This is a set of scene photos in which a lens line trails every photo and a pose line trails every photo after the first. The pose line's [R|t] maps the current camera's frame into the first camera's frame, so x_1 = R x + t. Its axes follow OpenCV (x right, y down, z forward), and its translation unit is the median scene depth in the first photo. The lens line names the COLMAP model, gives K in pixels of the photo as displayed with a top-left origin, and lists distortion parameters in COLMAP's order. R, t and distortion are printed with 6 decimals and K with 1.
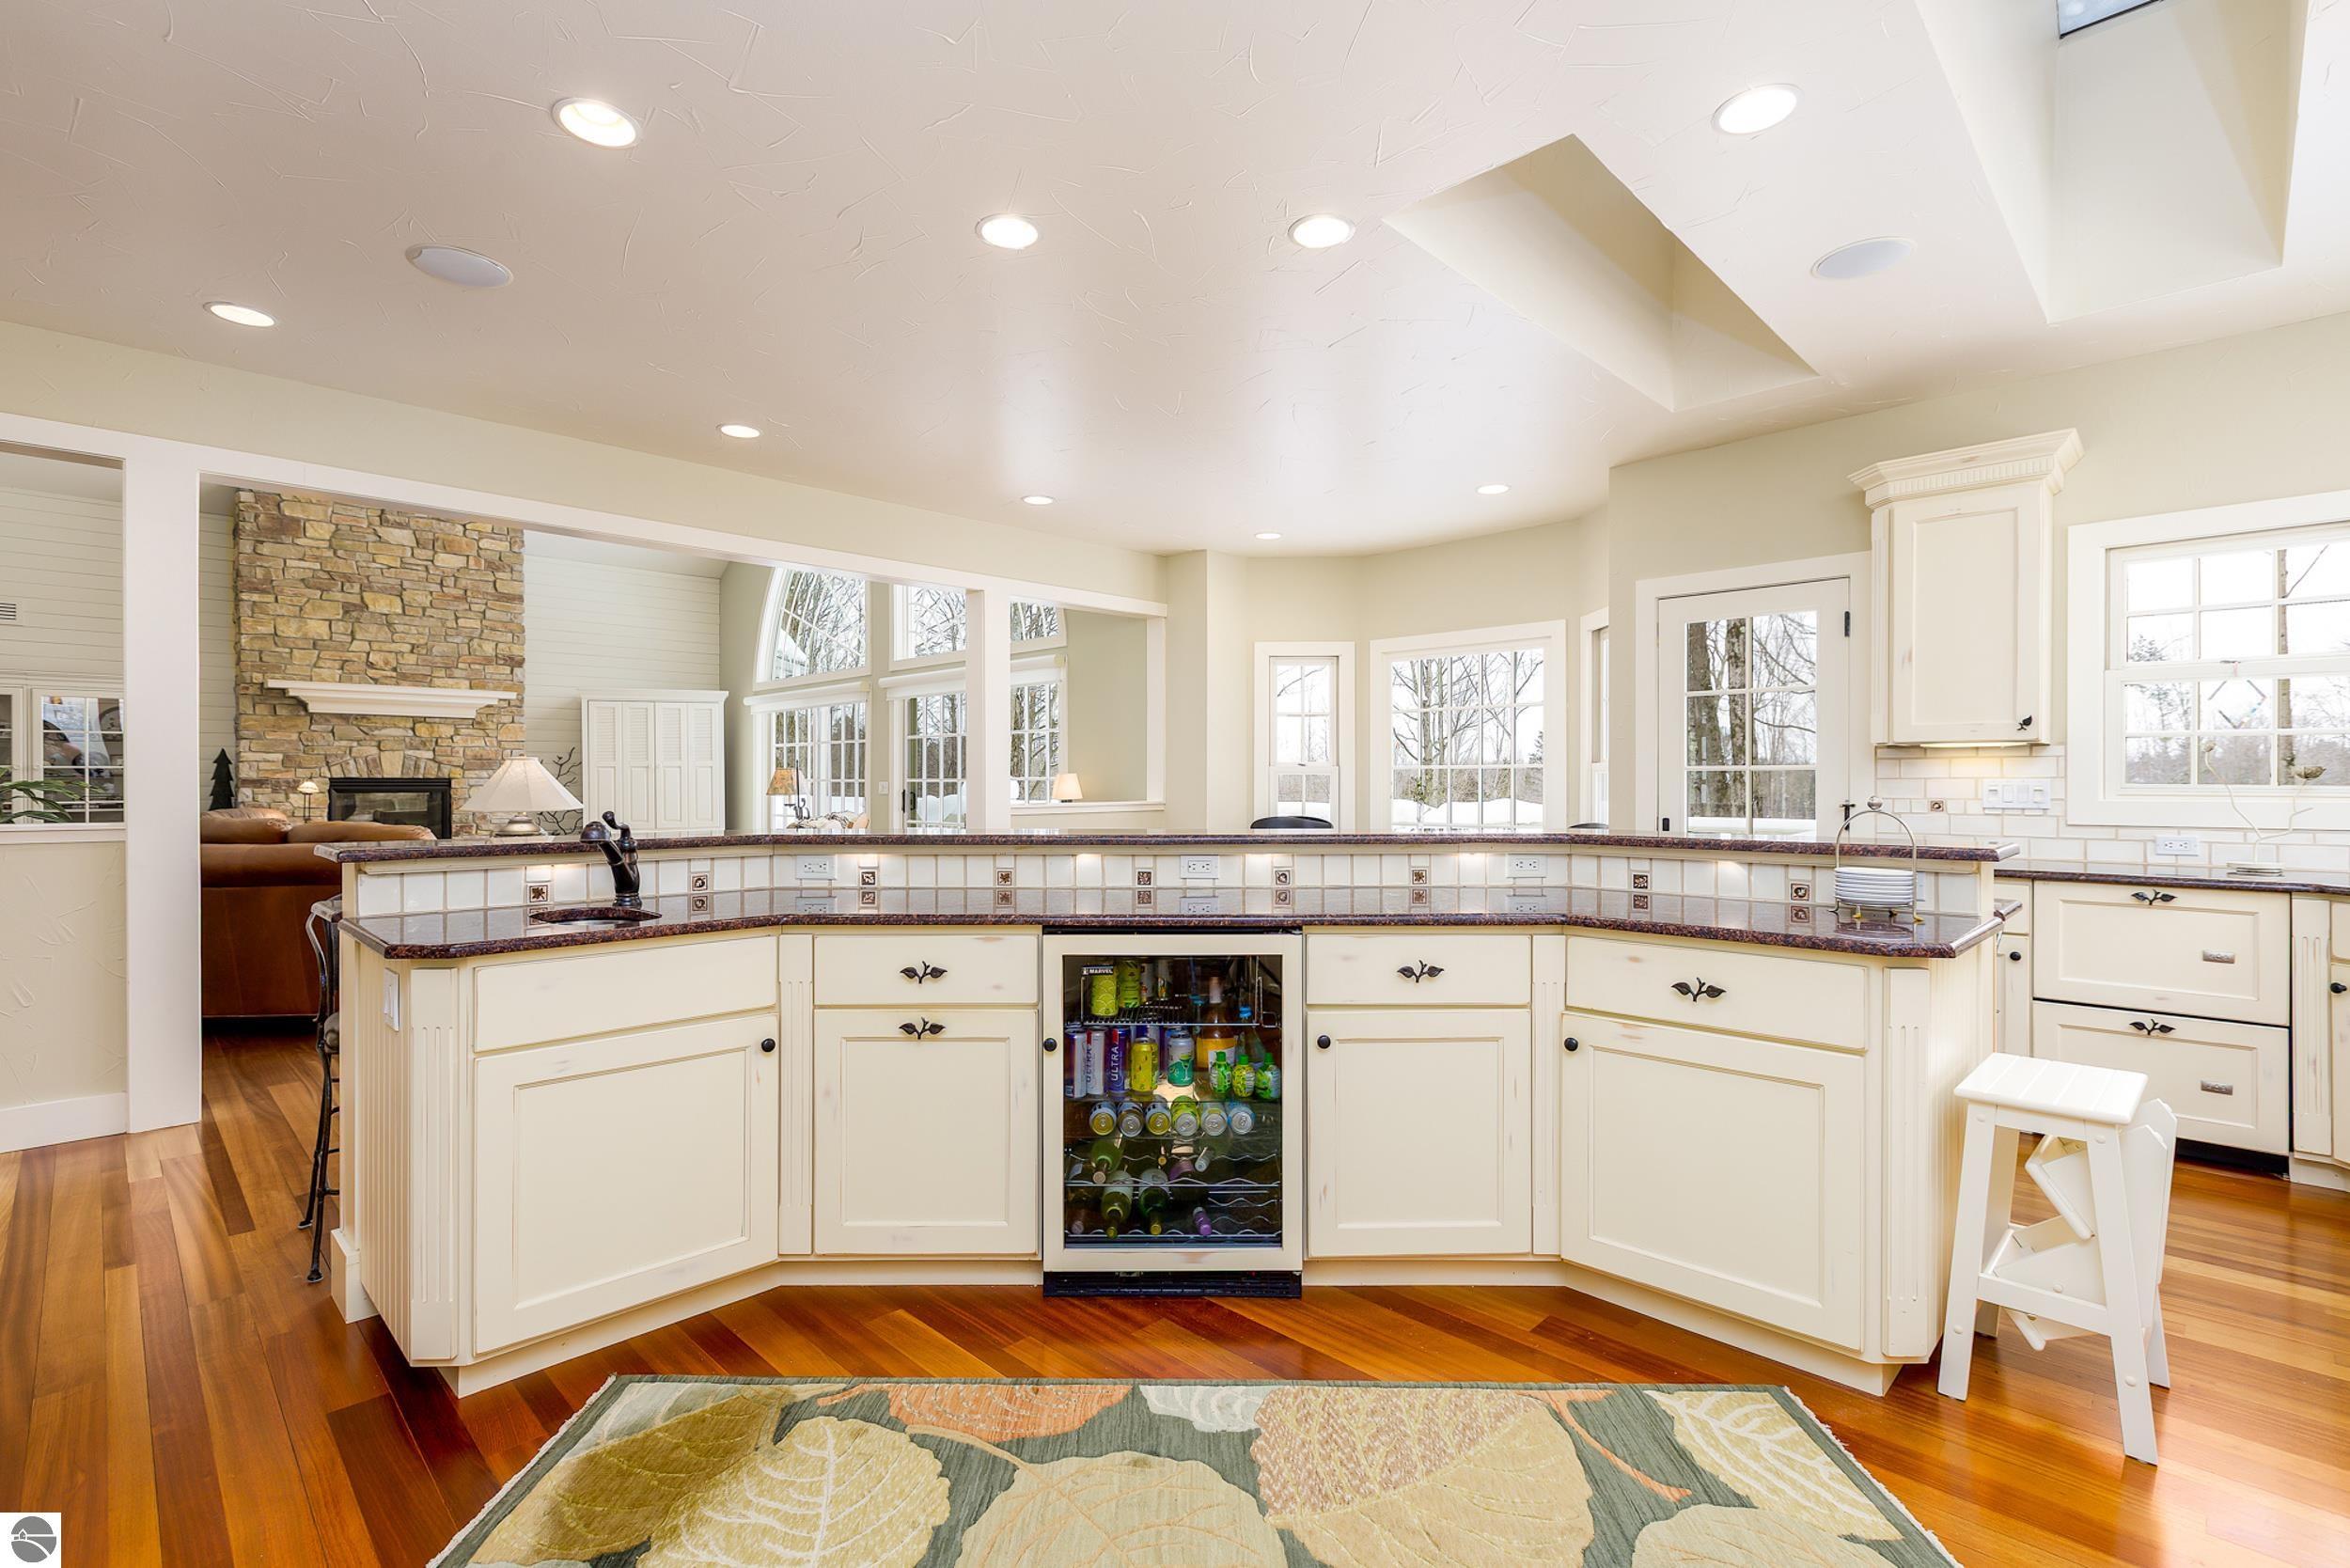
lens RADIAL K [[1063.9, 0, 1174.2], [0, 1063.9, 779.6], [0, 0, 1]] dist [0.002390, 0.000469]
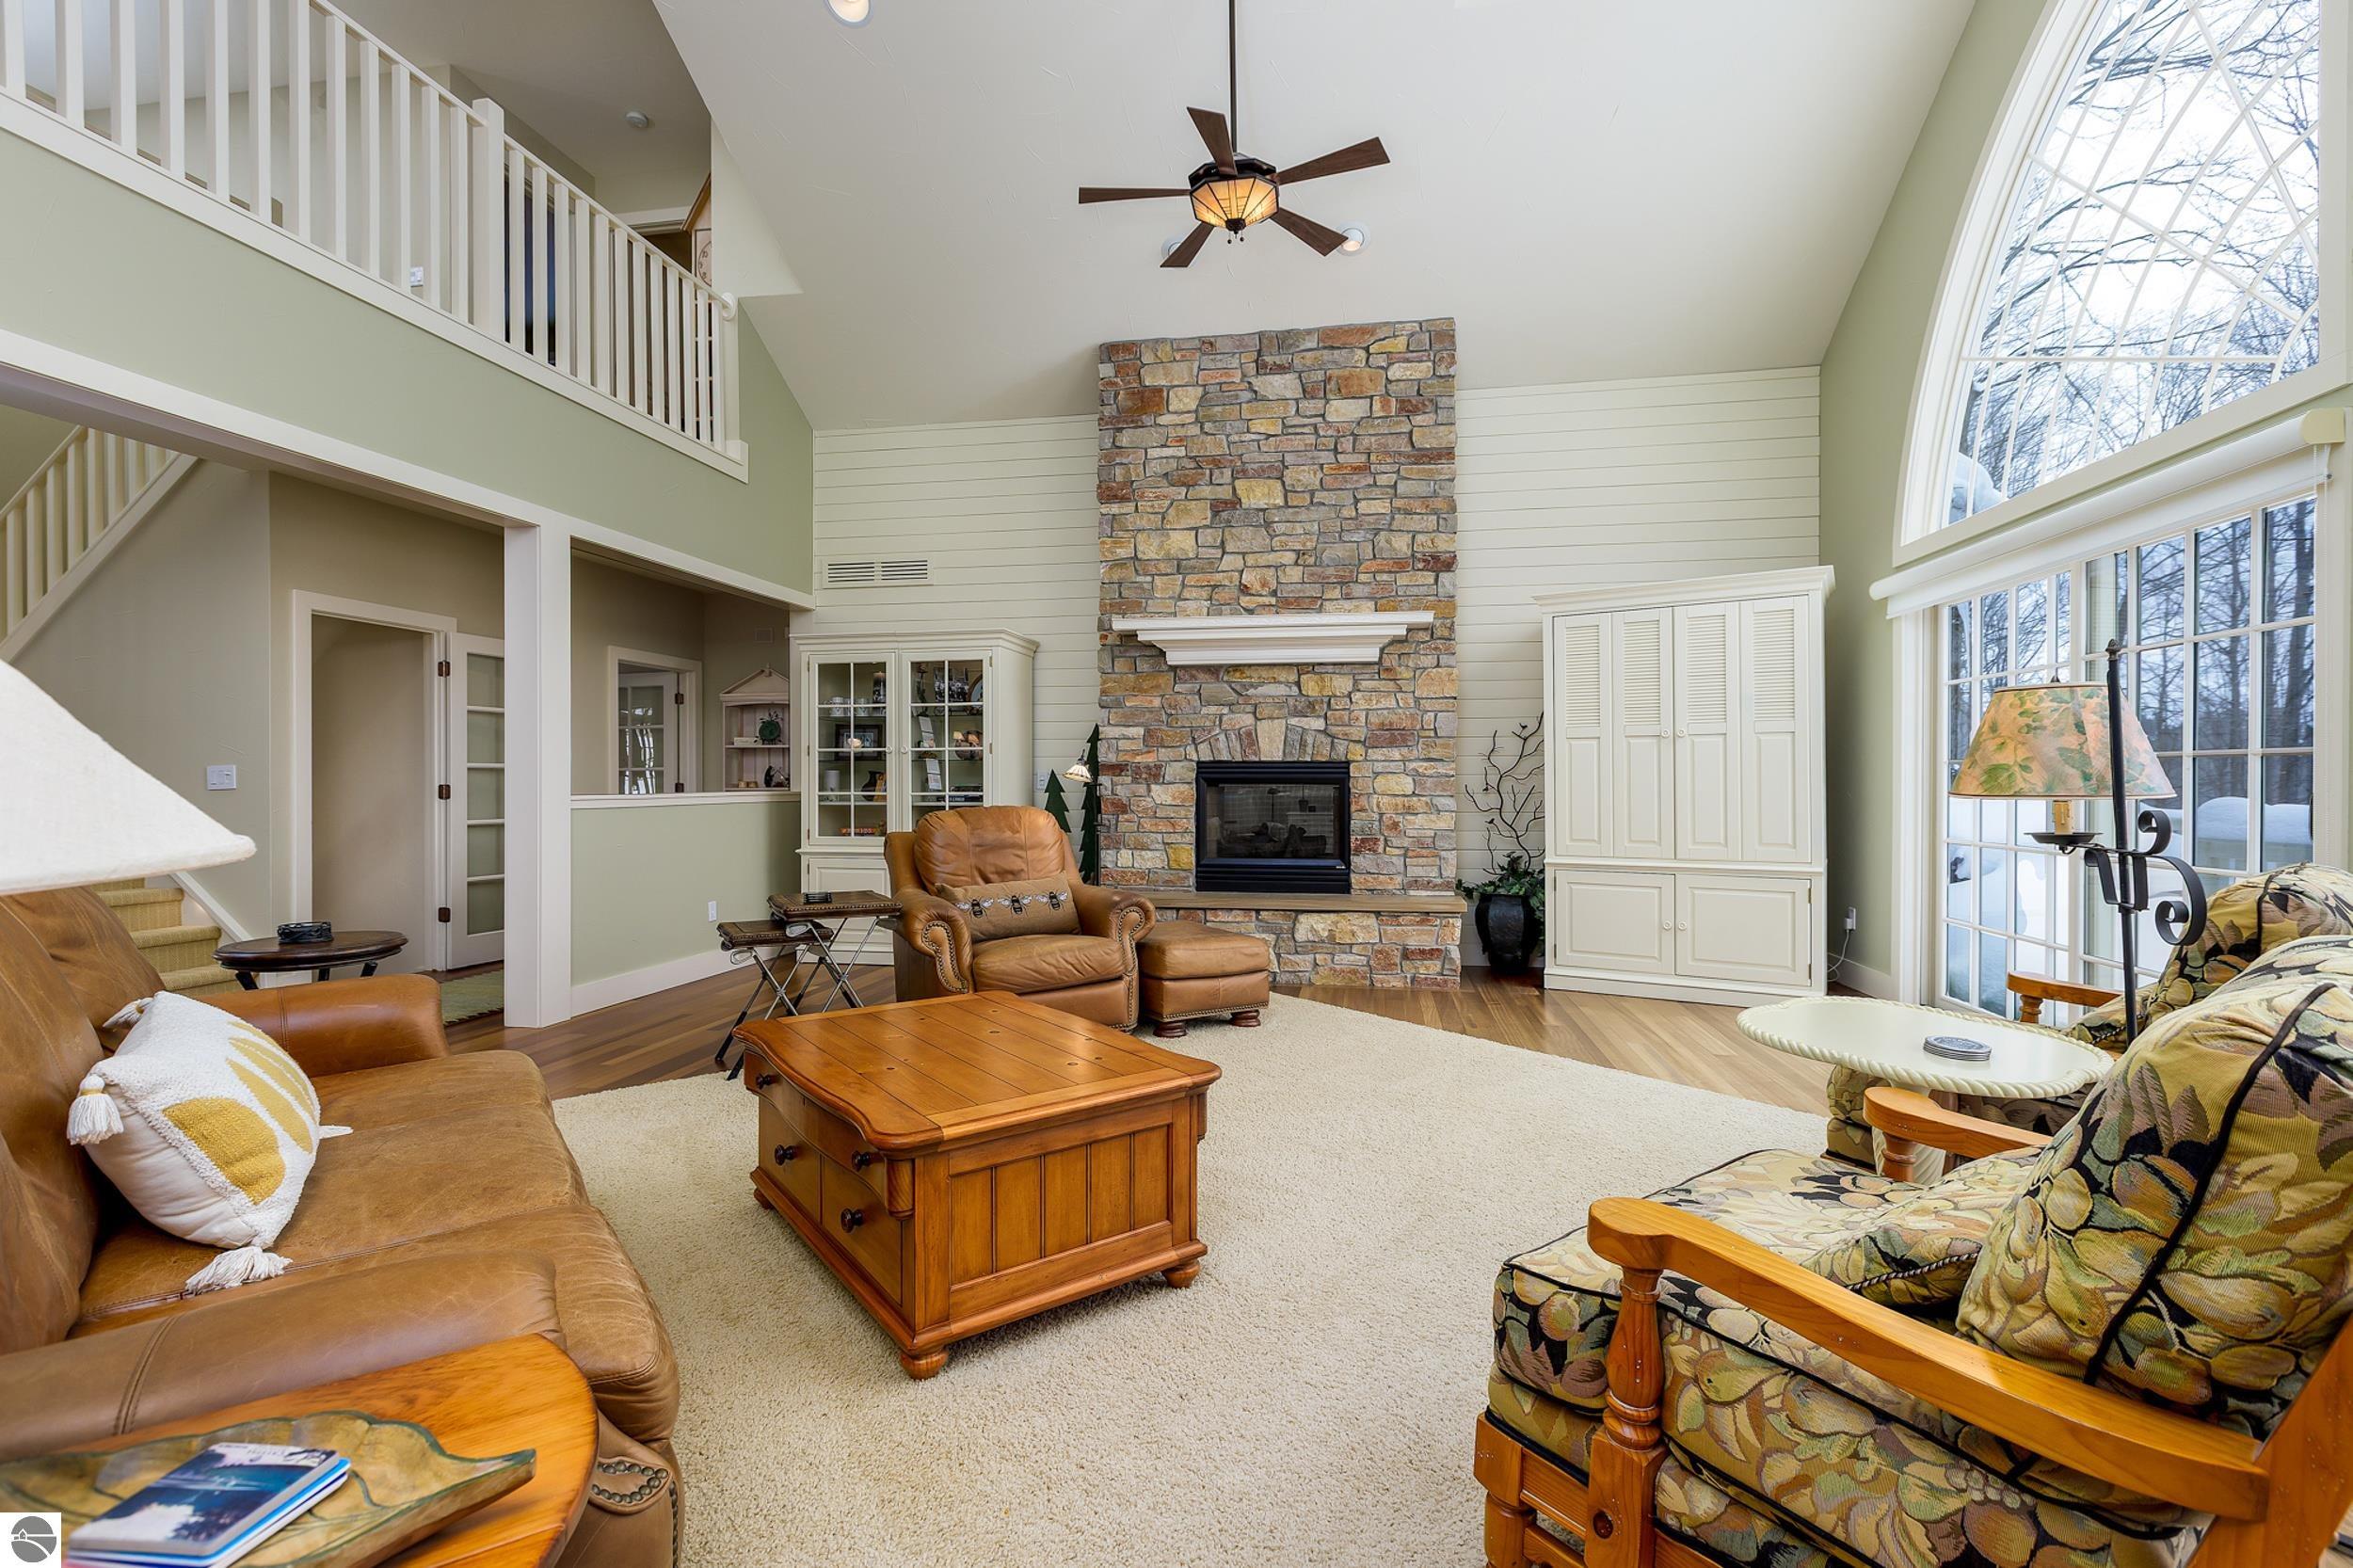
lens RADIAL K [[1053.9, 0, 1181.5], [0, 1053.9, 779.4], [0, 0, 1]] dist [0.000793, 0.000111]
pose [[0.578367, -0.001197, -0.815776, -0.242054], [0.002174, 0.999998, 0.000074, 0.009415], [0.815774, -0.001816, 0.578368, 0.582203]]
